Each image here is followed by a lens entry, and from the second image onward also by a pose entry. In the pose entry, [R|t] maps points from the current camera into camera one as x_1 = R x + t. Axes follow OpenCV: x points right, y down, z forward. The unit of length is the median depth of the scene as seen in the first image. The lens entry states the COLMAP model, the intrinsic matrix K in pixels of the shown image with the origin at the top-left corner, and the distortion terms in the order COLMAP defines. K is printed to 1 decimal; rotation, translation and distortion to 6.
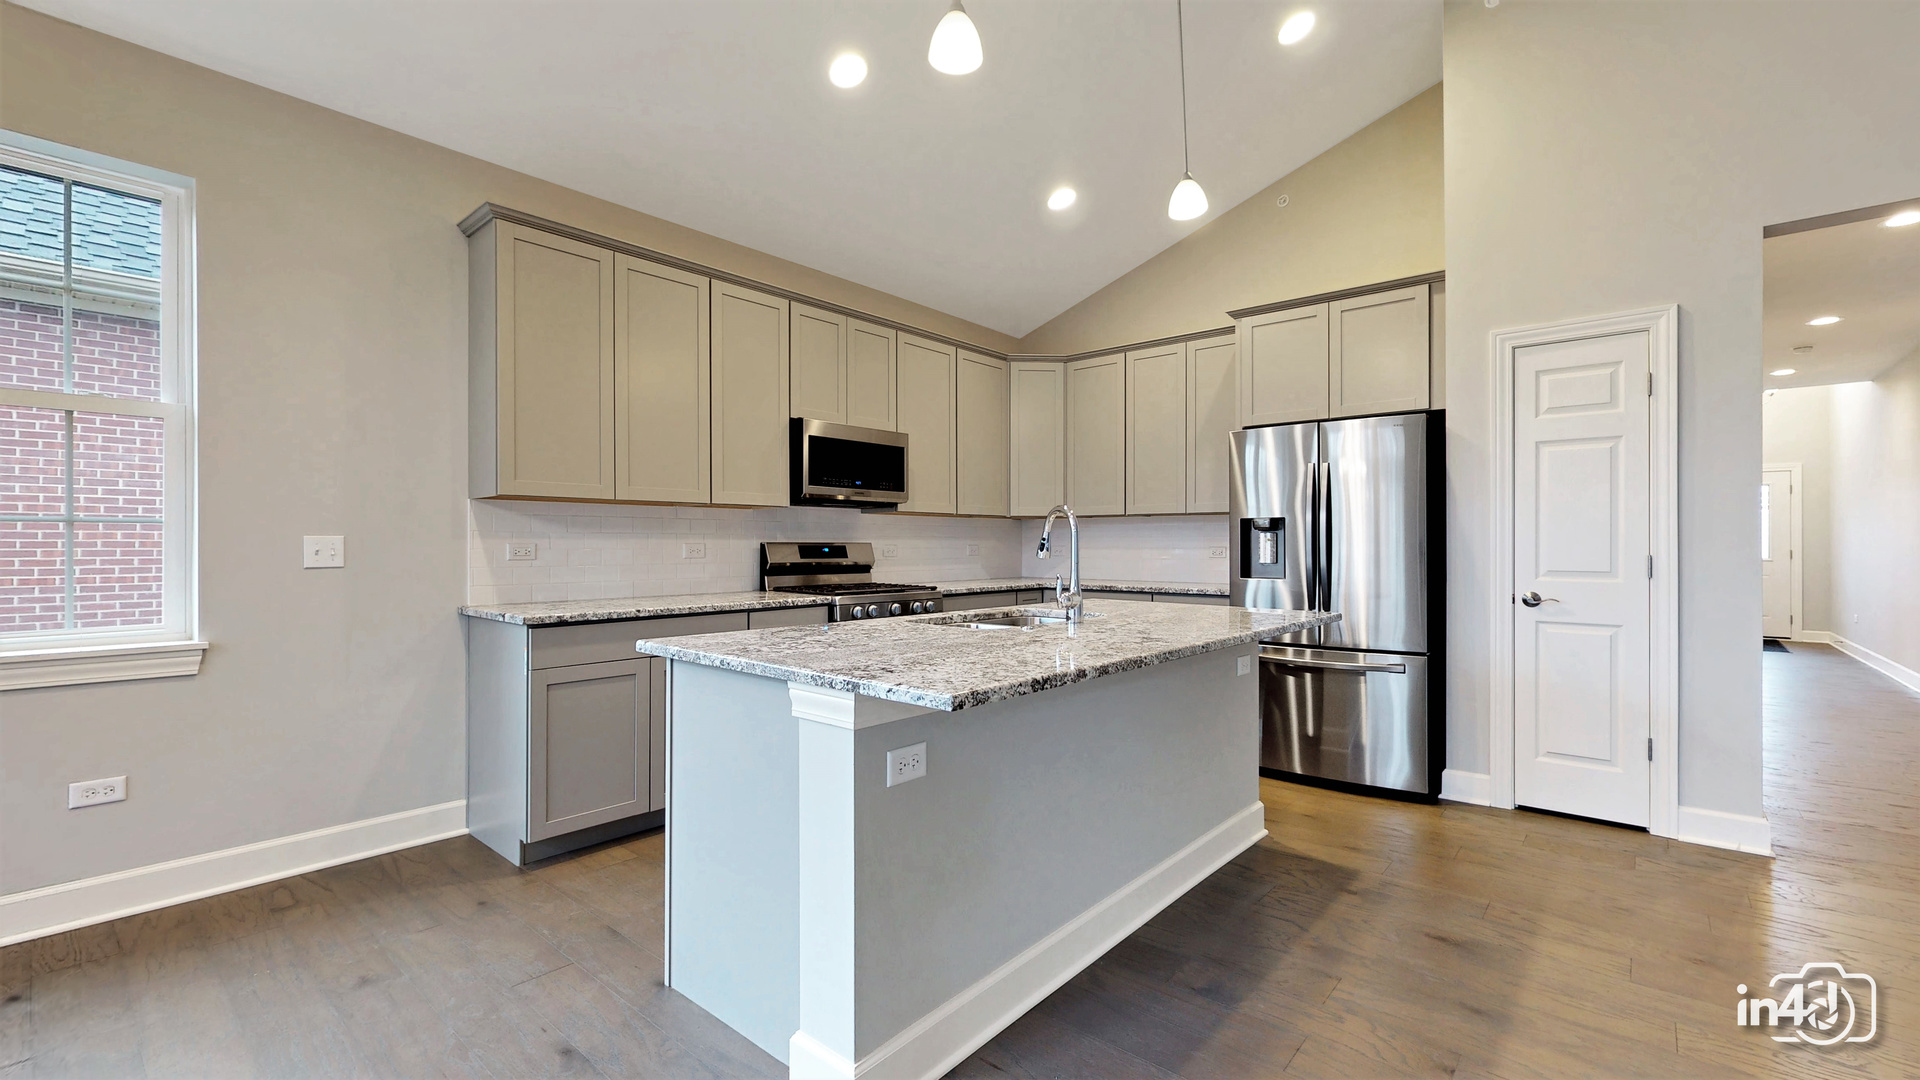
lens RADIAL K [[798.4, 0, 963.0], [0, 798.4, 543.9], [0, 0, 1]] dist [-0.000178, -0.000127]
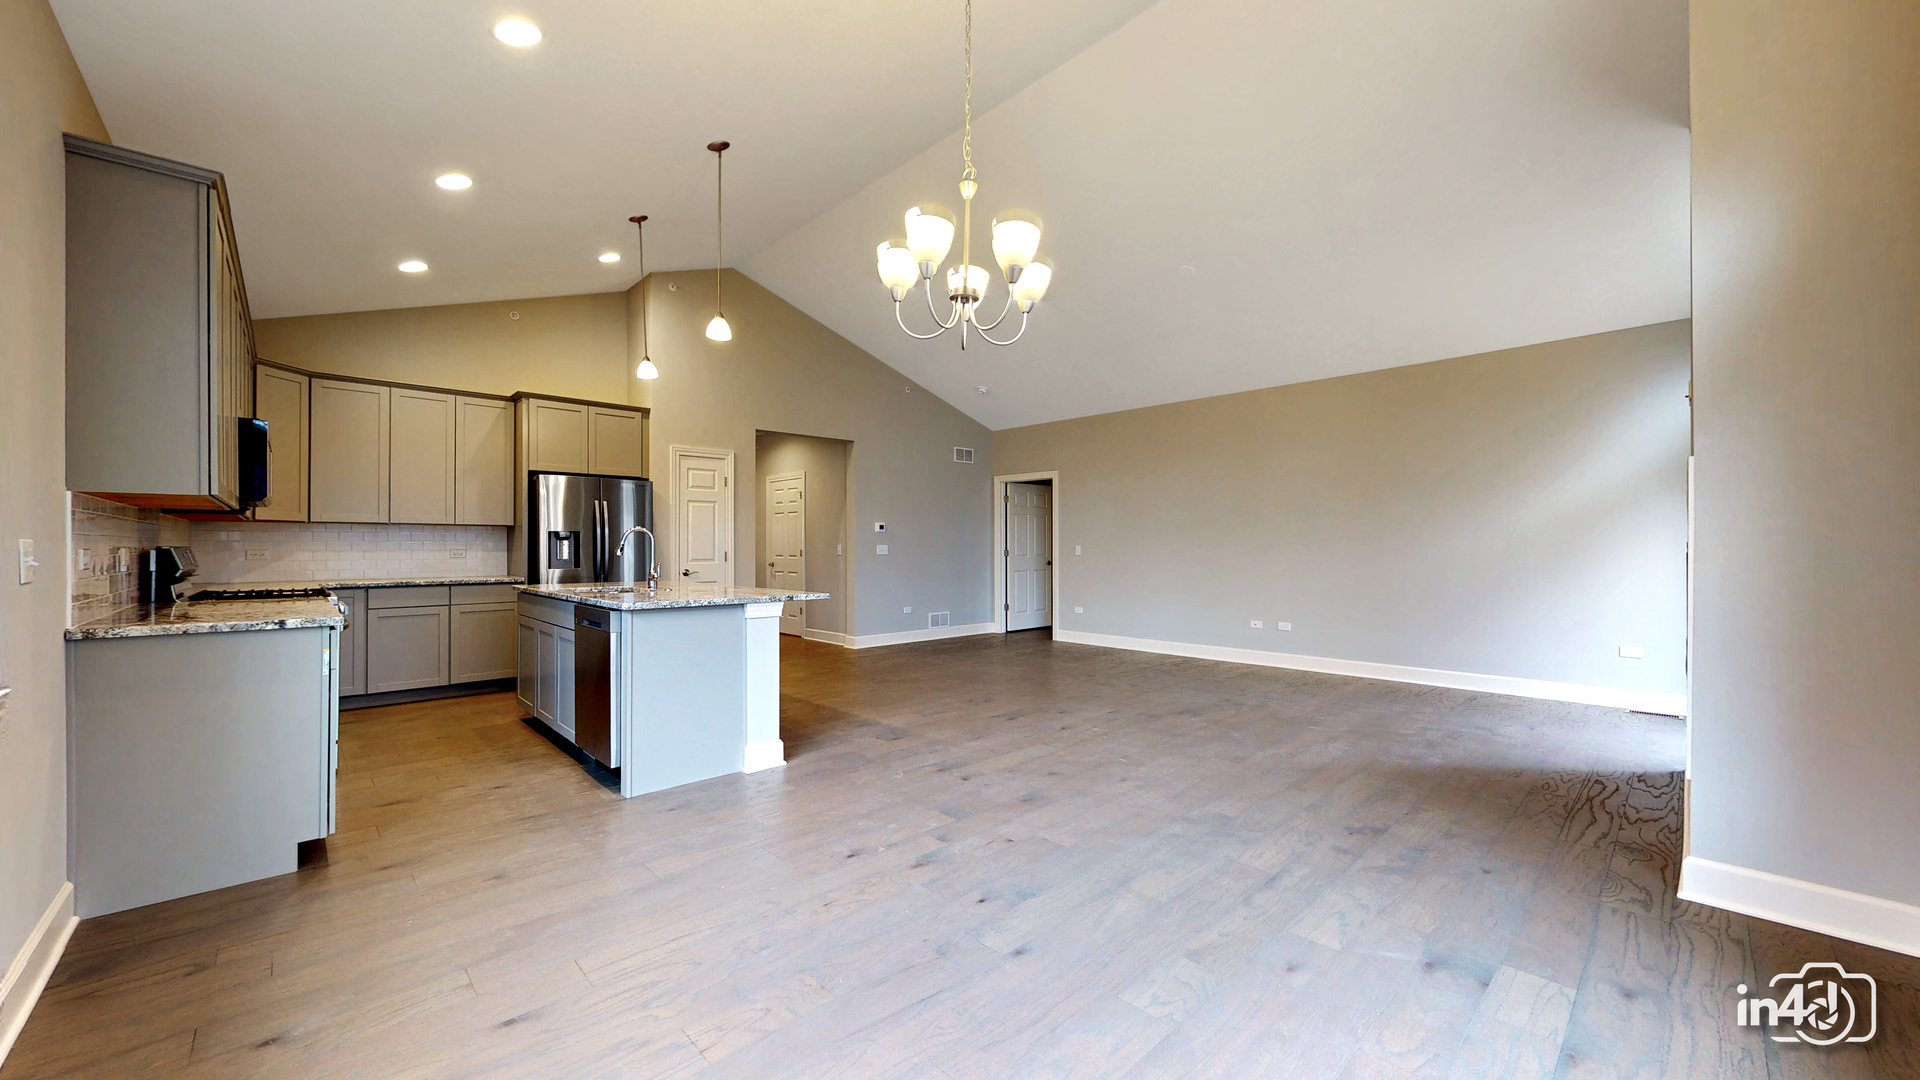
lens RADIAL K [[702.7, 0, 958.9], [0, 702.7, 543.6], [0, 0, 1]] dist [0.000449, 0.000024]
pose [[0.104845, 0.002603, 0.994485, -1.134726], [-0.001032, 0.999996, -0.002509, -0.006085], [-0.994488, -0.000763, 0.104848, 0.065402]]
